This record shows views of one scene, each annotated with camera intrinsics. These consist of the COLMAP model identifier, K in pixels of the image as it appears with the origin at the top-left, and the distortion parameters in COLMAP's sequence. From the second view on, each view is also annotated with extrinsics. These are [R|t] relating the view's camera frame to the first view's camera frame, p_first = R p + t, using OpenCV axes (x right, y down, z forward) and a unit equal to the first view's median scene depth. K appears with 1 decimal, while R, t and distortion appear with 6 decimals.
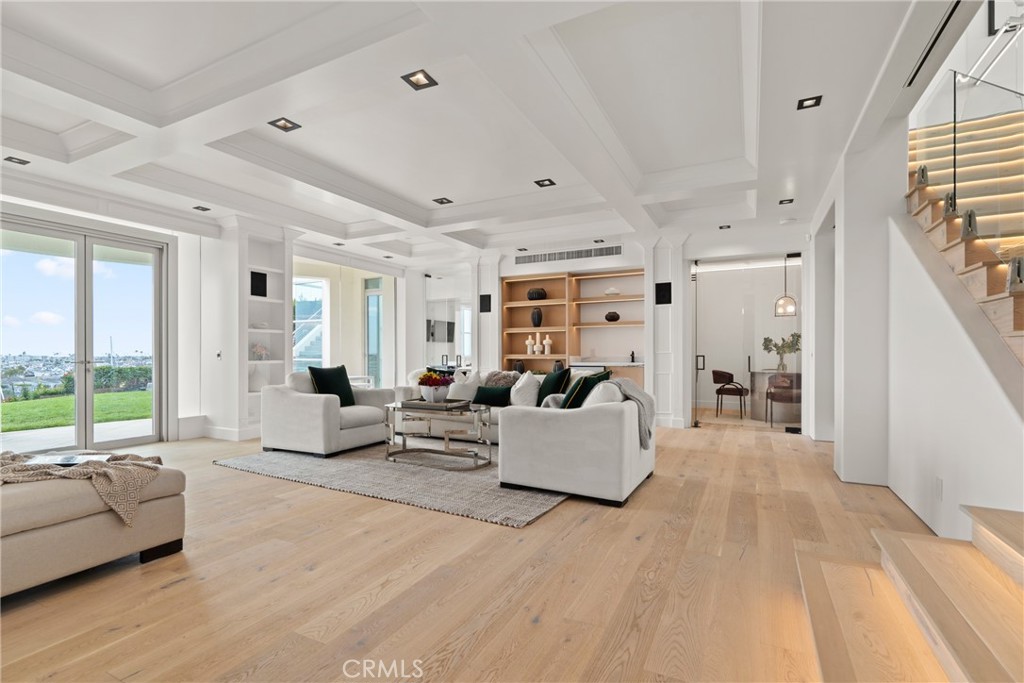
lens RADIAL K [[466.5, 0, 508.6], [0, 466.5, 360.6], [0, 0, 1]] dist [-0.015486, 0.005465]
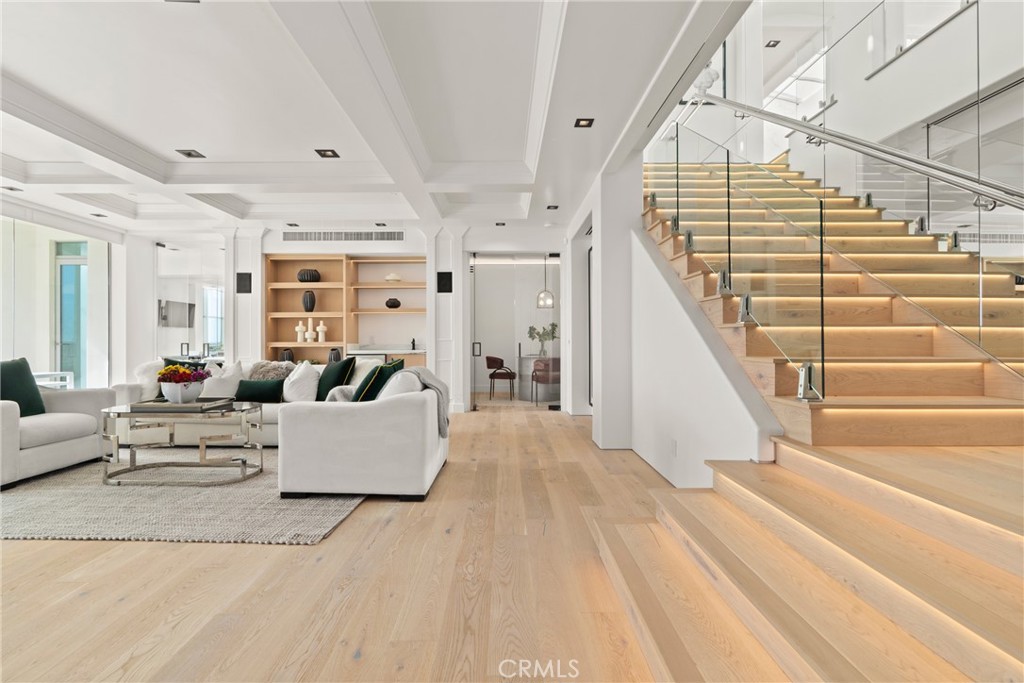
lens RADIAL K [[466.5, 0, 503.3], [0, 466.5, 341.1], [0, 0, 1]] dist [-0.015486, 0.005465]
pose [[0.887395, -0.001940, 0.461005, -0.041805], [0.008590, 0.999887, -0.012328, -0.001386], [-0.460929, 0.014900, 0.887312, 0.049821]]
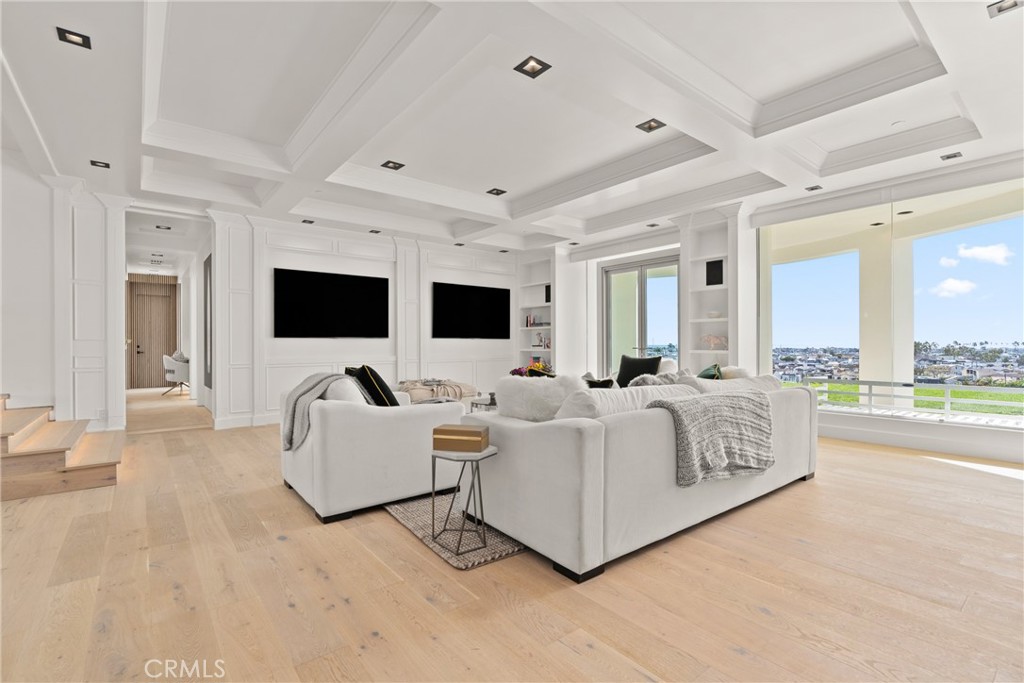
lens RADIAL K [[466.5, 0, 515.5], [0, 466.5, 343.1], [0, 0, 1]] dist [-0.015486, 0.005465]
pose [[-0.393347, 0.000798, -0.919390, 0.781445], [-0.009440, 0.999943, 0.004907, -0.020660], [0.919342, 0.010609, -0.393317, 1.452991]]
